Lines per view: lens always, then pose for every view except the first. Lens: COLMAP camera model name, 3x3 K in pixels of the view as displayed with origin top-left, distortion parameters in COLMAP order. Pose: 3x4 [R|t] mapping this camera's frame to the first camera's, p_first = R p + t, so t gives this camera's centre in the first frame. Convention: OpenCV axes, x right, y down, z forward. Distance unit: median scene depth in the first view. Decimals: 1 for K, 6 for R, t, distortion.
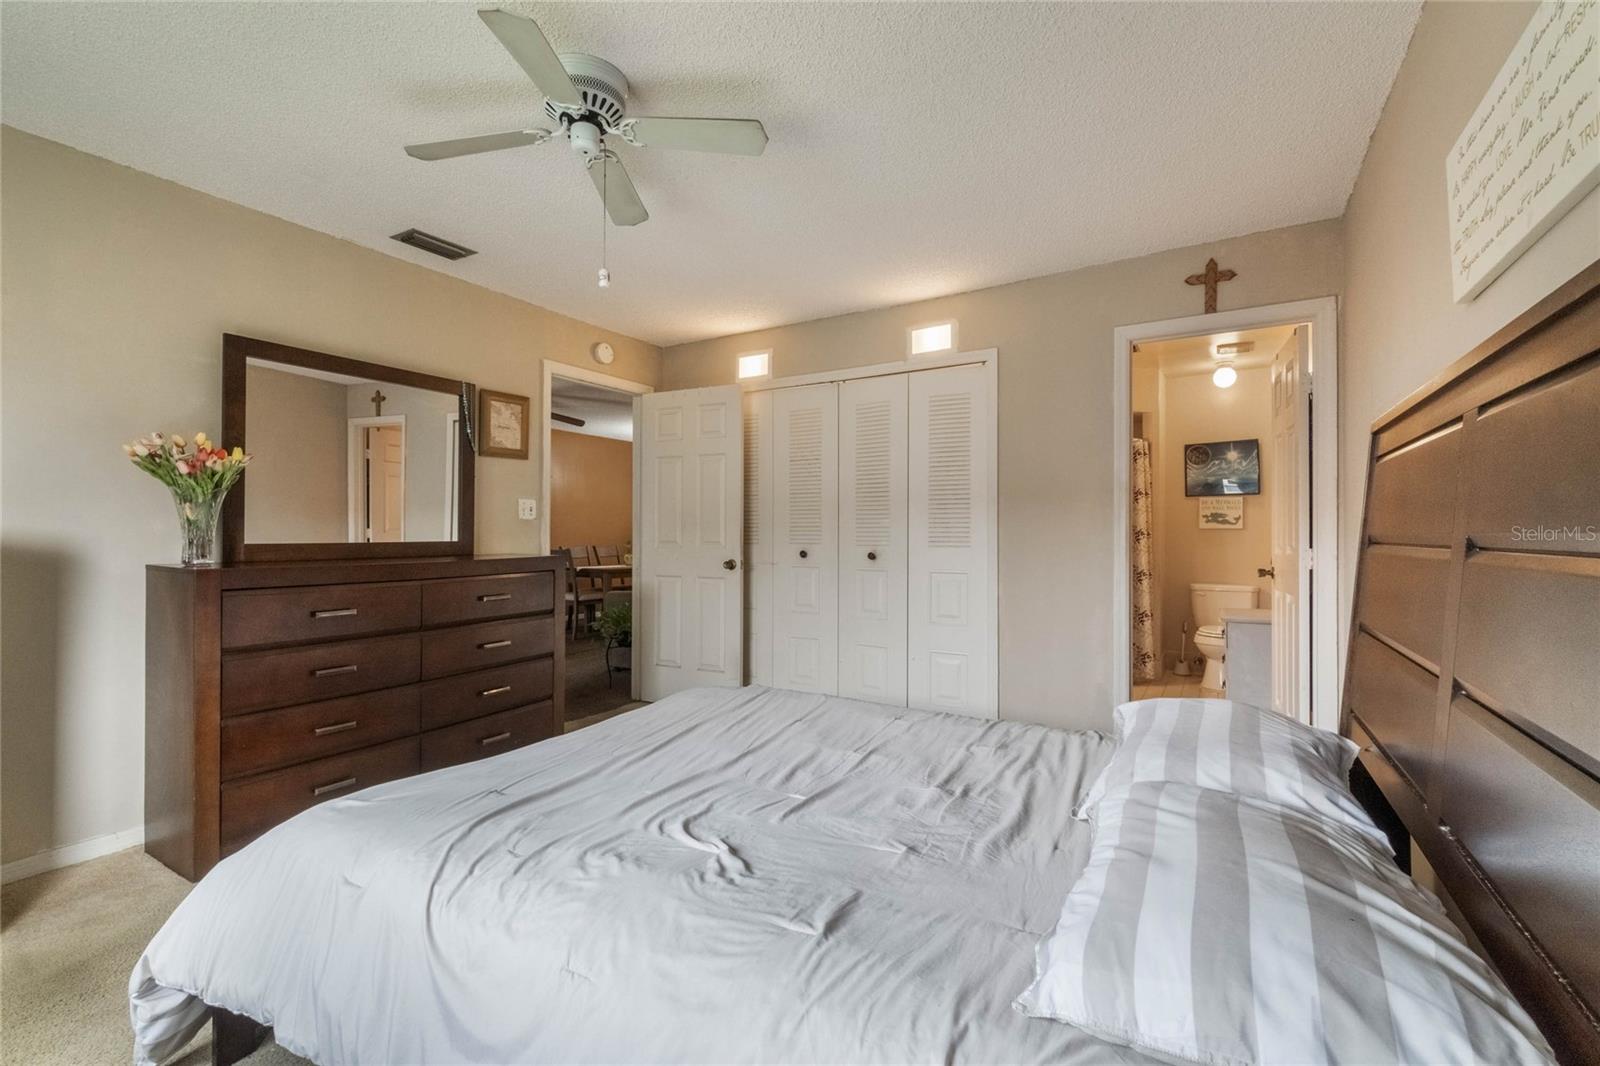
lens RADIAL K [[688.4, 0, 791.8], [0, 688.4, 530.2], [0, 0, 1]] dist [-0.007236, 0.002571]
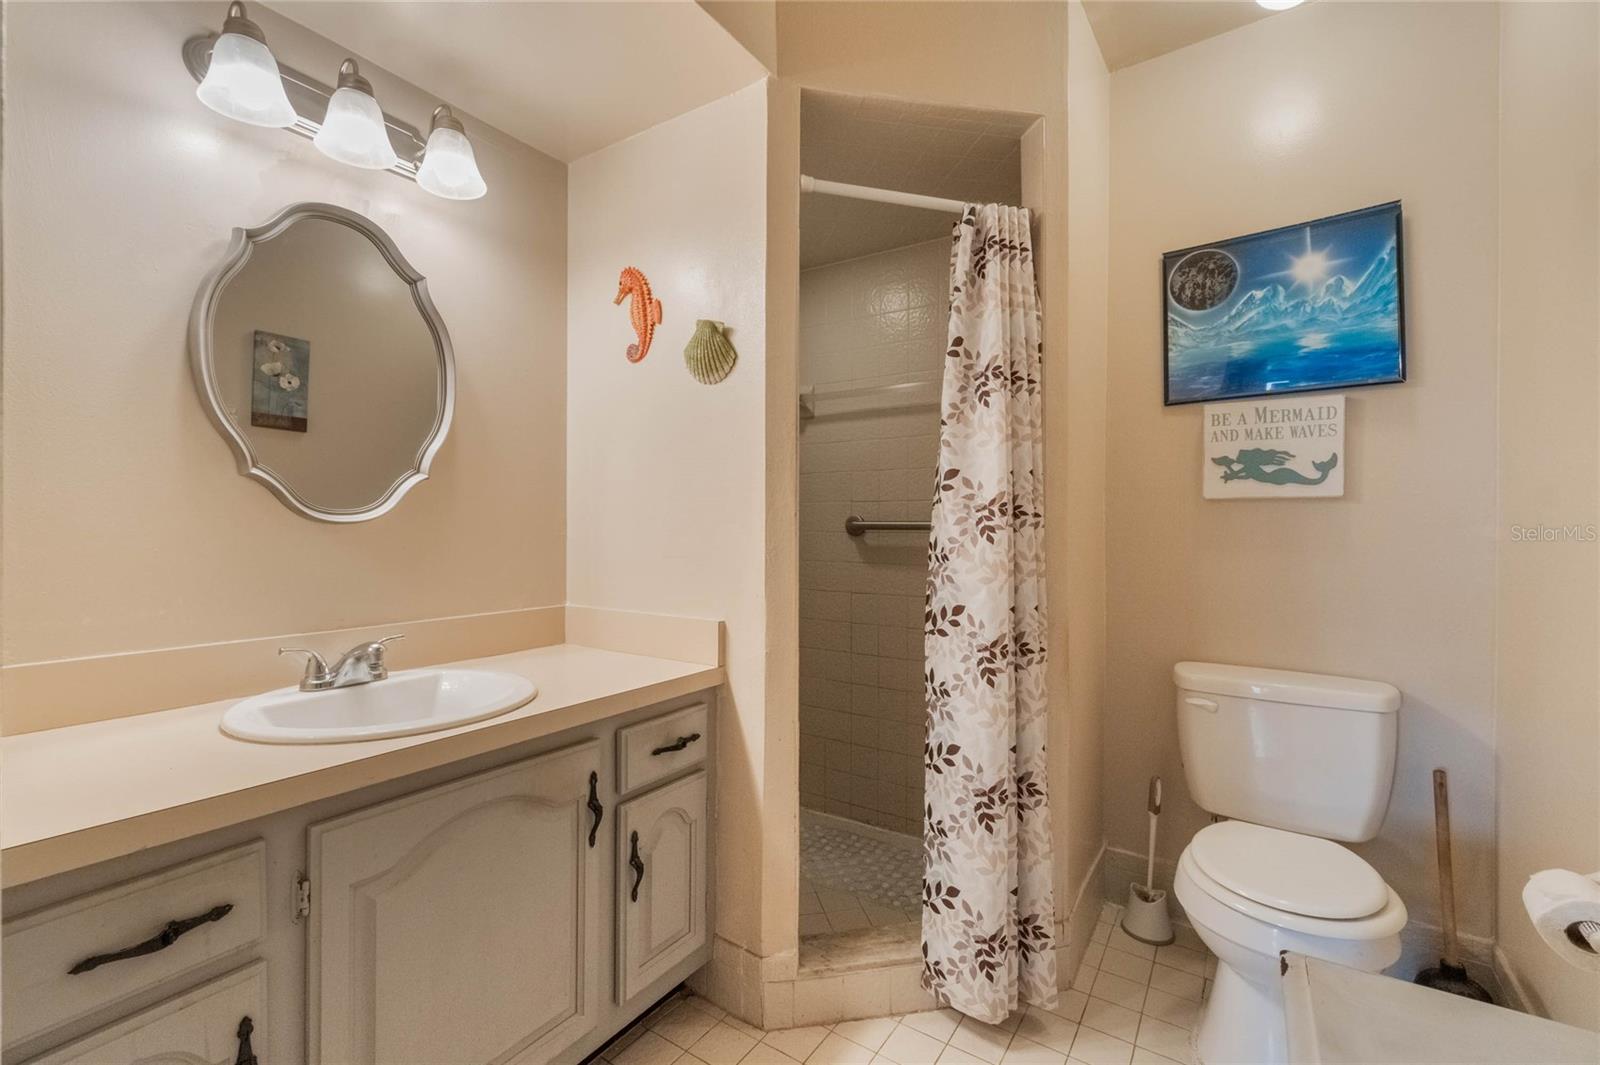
lens RADIAL K [[688.4, 0, 791.5], [0, 688.4, 525.8], [0, 0, 1]] dist [-0.007236, 0.002571]
pose [[0.999371, -0.000424, -0.035450, 0.413020], [0.000891, 0.999913, 0.013166, 0.006208], [0.035442, -0.013189, 0.999285, 0.672362]]
